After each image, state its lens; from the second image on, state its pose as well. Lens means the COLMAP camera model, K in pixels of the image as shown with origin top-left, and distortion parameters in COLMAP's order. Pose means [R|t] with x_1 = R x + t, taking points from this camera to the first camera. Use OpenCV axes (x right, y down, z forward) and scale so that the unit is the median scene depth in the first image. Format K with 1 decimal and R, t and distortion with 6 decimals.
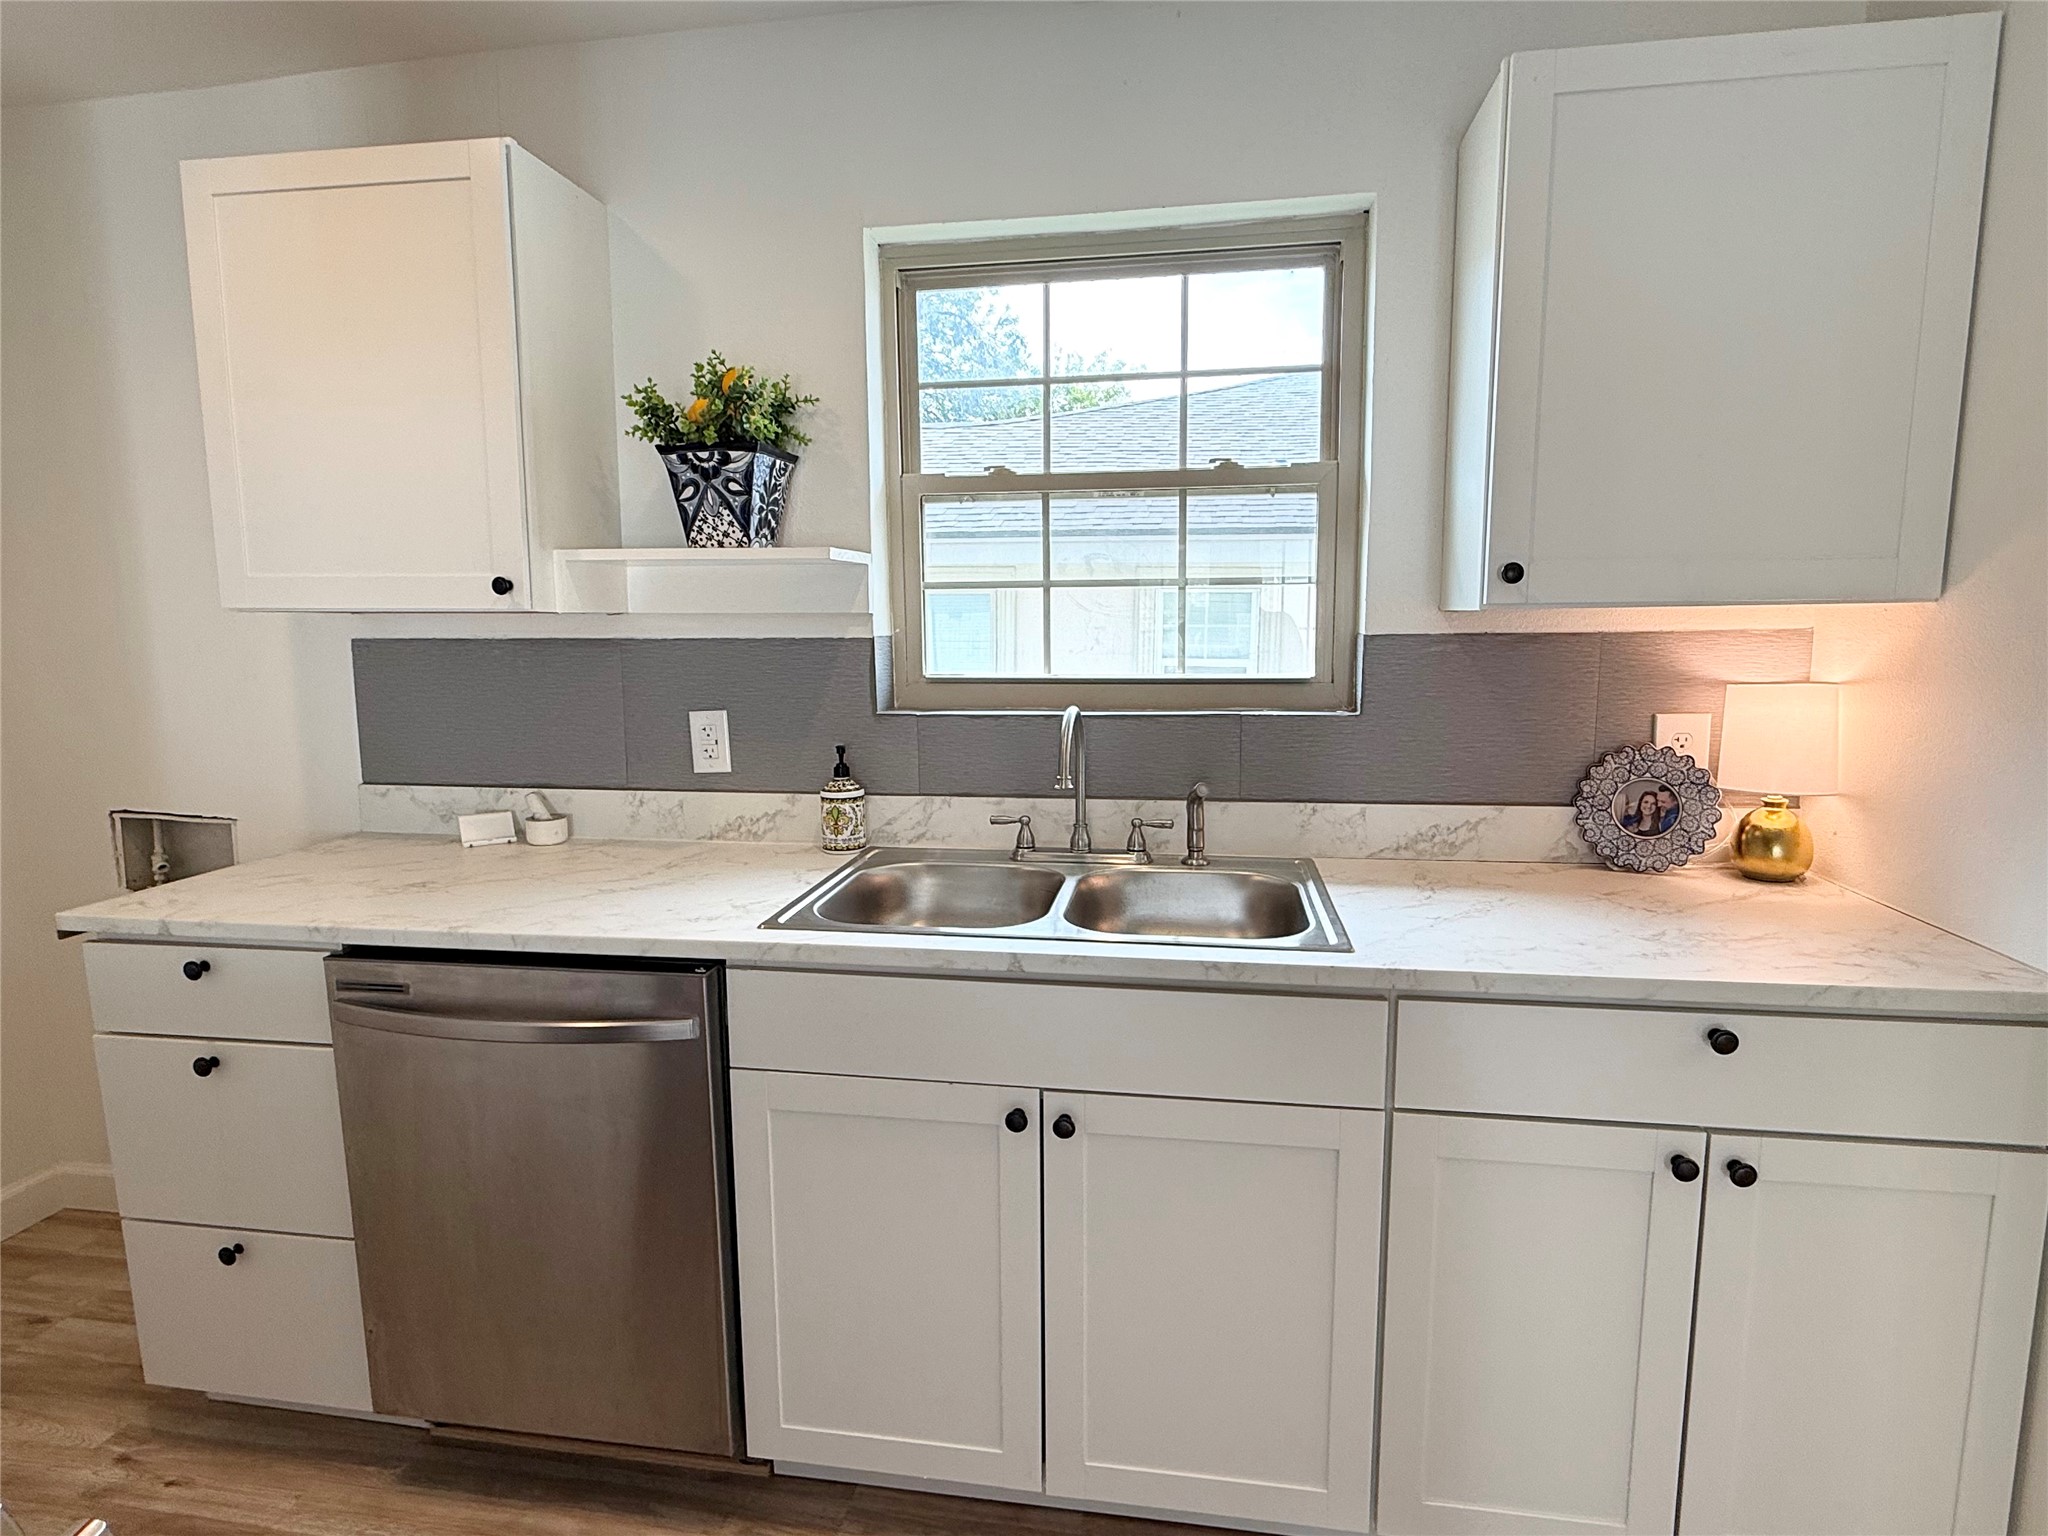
lens RADIAL K [[1077.8, 0, 1022.8], [0, 1077.8, 760.1], [0, 0, 1]] dist [-0.001815, -0.001342]
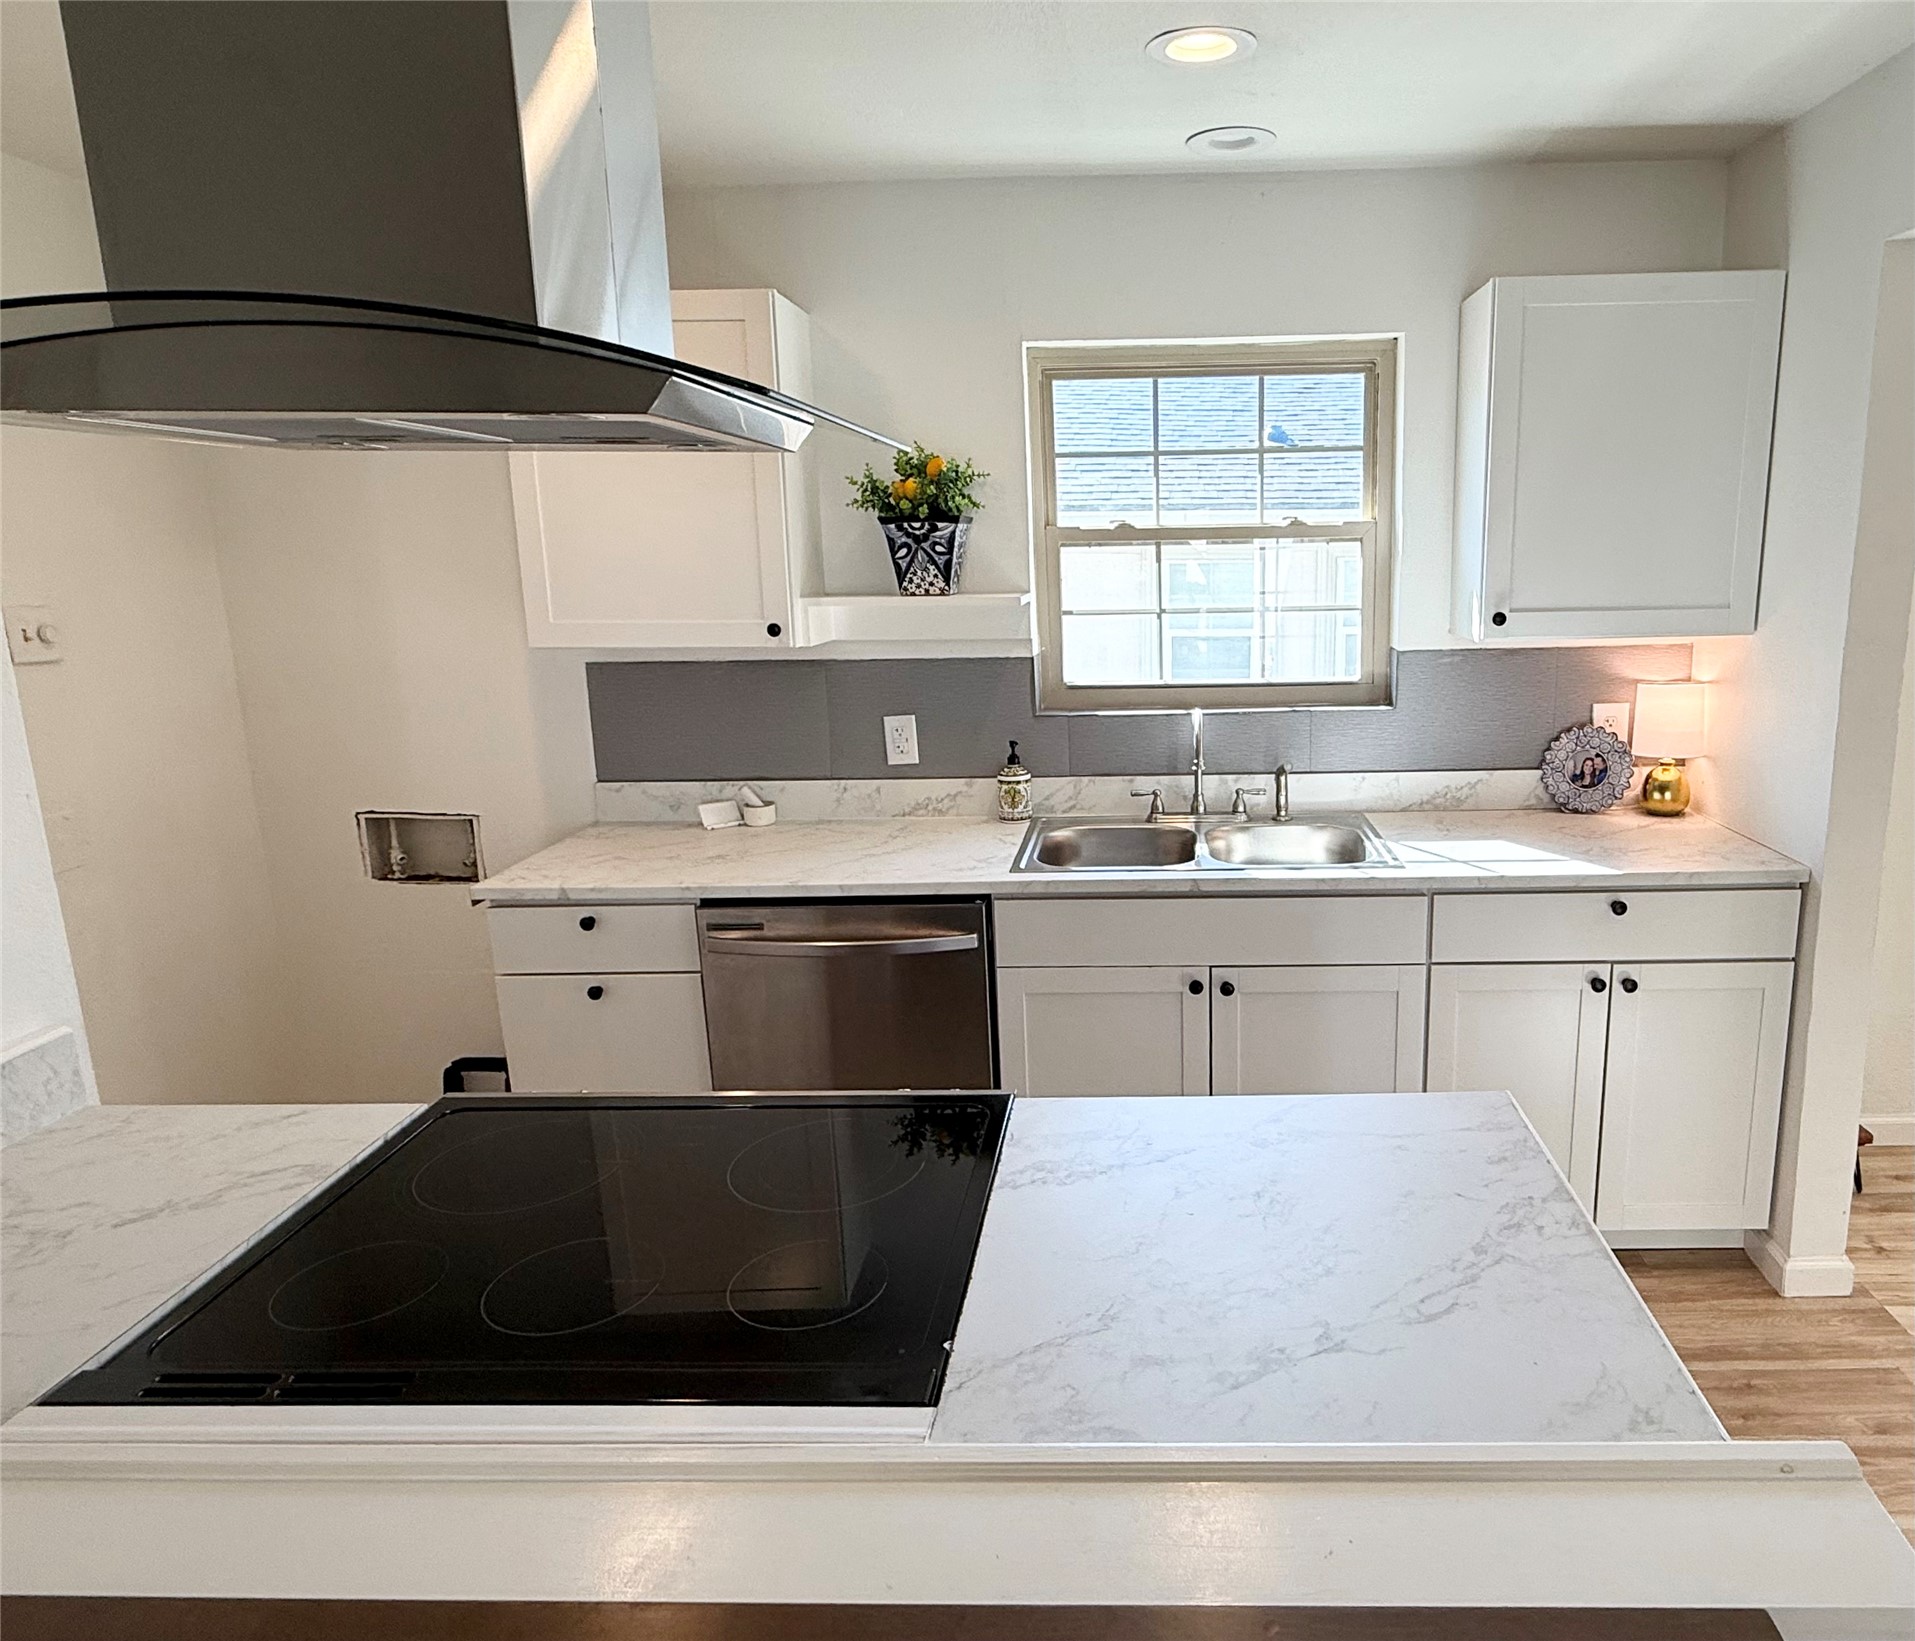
lens RADIAL K [[1268.2, 0, 1111.6], [0, 1268.2, 816.6], [0, 0, 1]] dist [-0.016802, -0.001165]
pose [[0.990666, -0.038146, 0.130869, -0.273651], [0.027997, 0.996518, 0.078531, -0.041917], [-0.133409, -0.074134, 0.988284, -0.587443]]
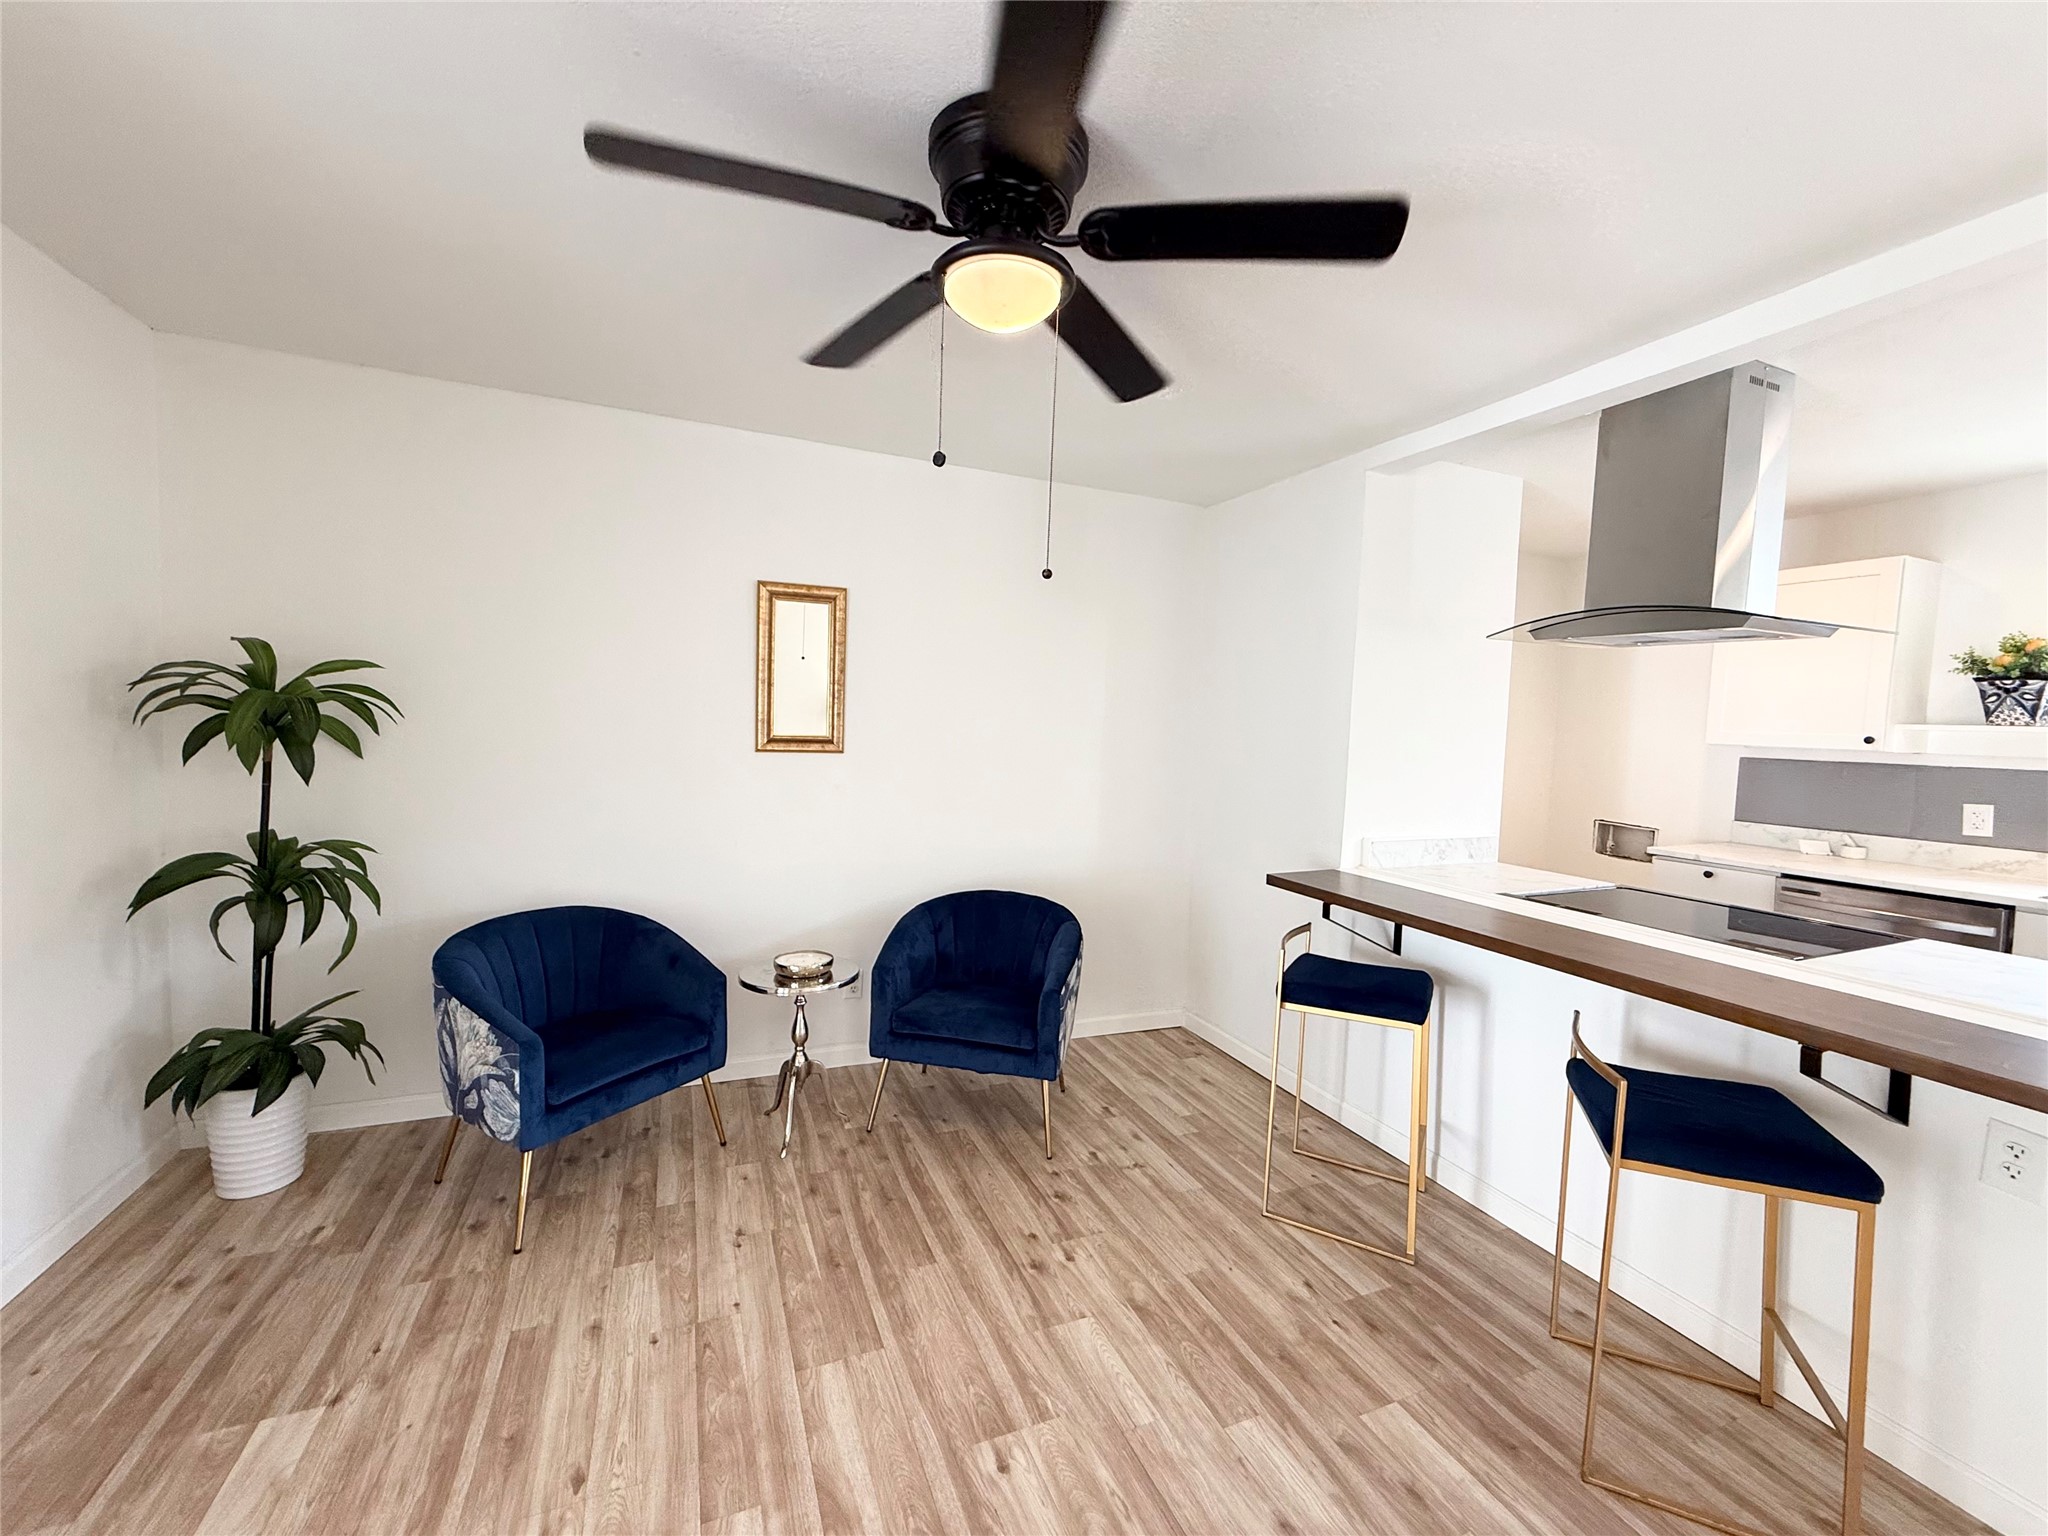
lens RADIAL K [[813.8, 0, 1021.6], [0, 813.8, 772.5], [0, 0, 1]] dist [0.001831, 0.000232]
pose [[0.526488, 0.074318, -0.846928, 0.052875], [-0.140194, 0.990124, -0.000268, 0.160828], [0.838544, 0.118876, 0.531708, -1.430536]]
